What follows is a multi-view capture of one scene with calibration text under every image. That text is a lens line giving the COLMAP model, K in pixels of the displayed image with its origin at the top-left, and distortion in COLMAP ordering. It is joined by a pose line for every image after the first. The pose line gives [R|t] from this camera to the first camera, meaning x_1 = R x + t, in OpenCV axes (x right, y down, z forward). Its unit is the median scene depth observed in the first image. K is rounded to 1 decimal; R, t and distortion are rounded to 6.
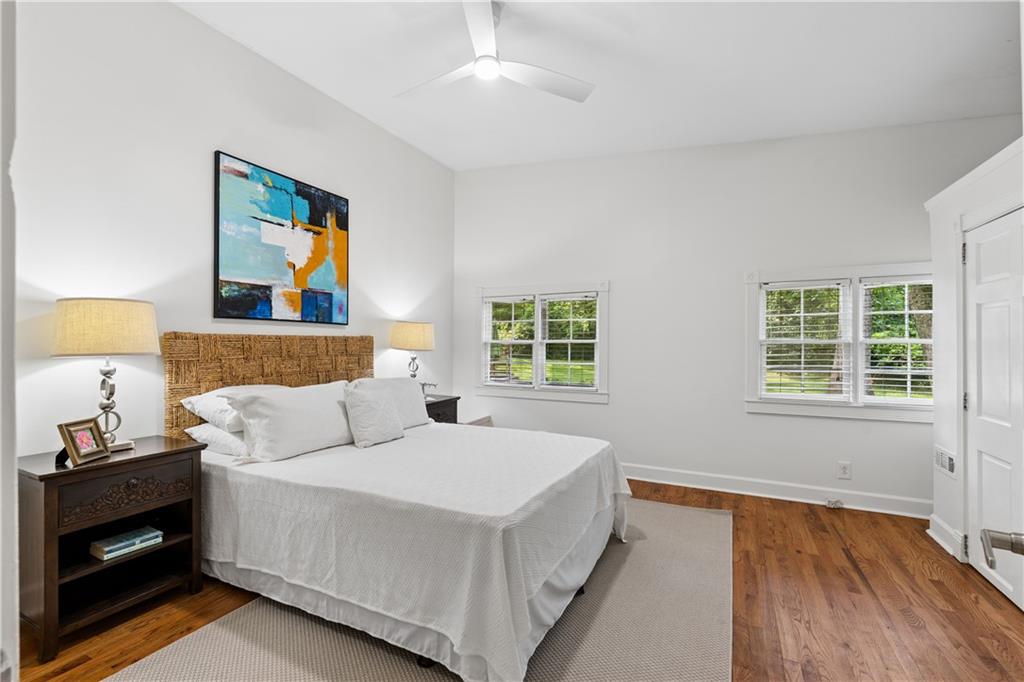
lens RADIAL K [[446.5, 0, 520.0], [0, 446.5, 345.9], [0, 0, 1]] dist [-0.009481, -0.000670]
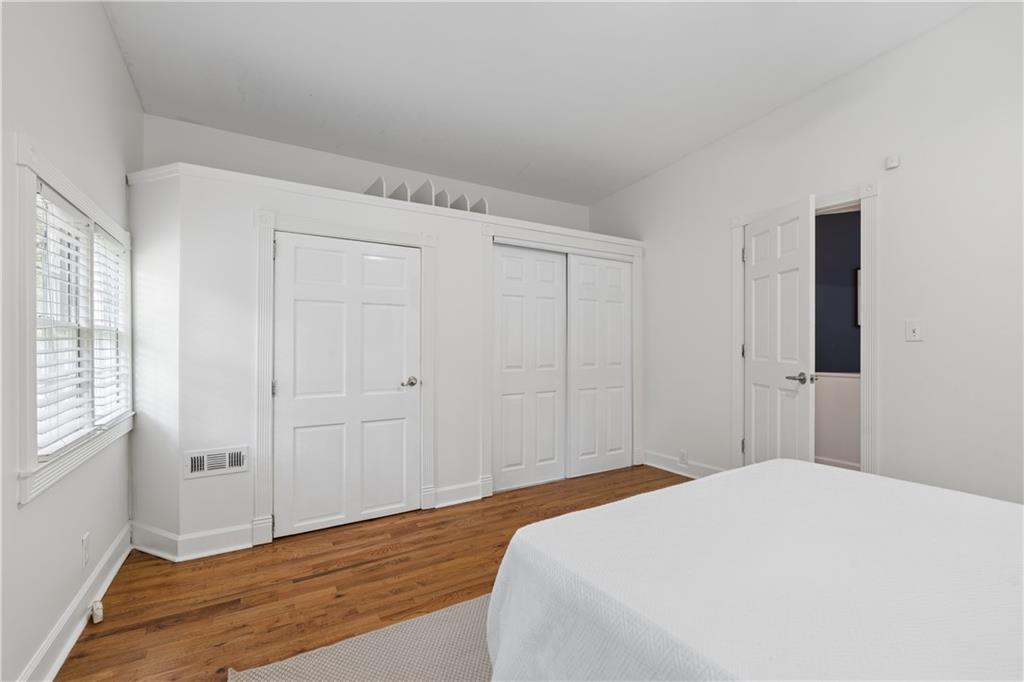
lens RADIAL K [[446.5, 0, 511.5], [0, 446.5, 338.1], [0, 0, 1]] dist [-0.009481, -0.000670]
pose [[-0.838231, 0.006217, 0.545280, -0.056081], [-0.001886, 0.999896, -0.014300, 0.015817], [-0.545312, -0.013015, -0.838132, 1.401451]]
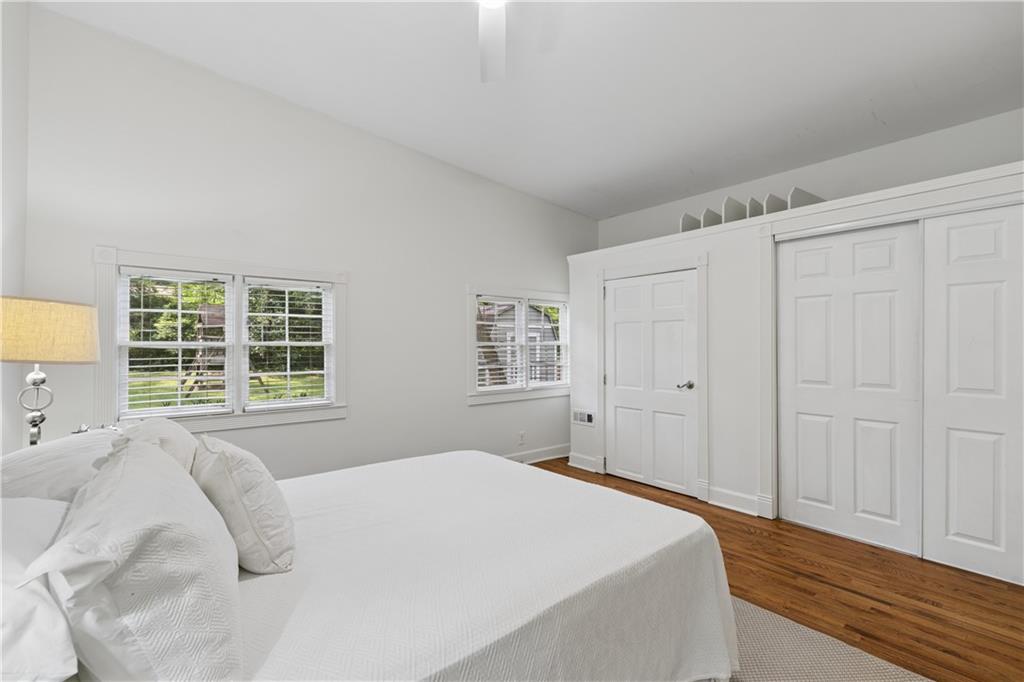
lens RADIAL K [[446.5, 0, 515.2], [0, 446.5, 344.5], [0, 0, 1]] dist [-0.009481, -0.000670]
pose [[0.421690, -0.006006, 0.906720, -0.623855], [0.003319, 0.999982, 0.005081, -0.017297], [-0.906734, 0.000867, 0.421702, 0.515013]]
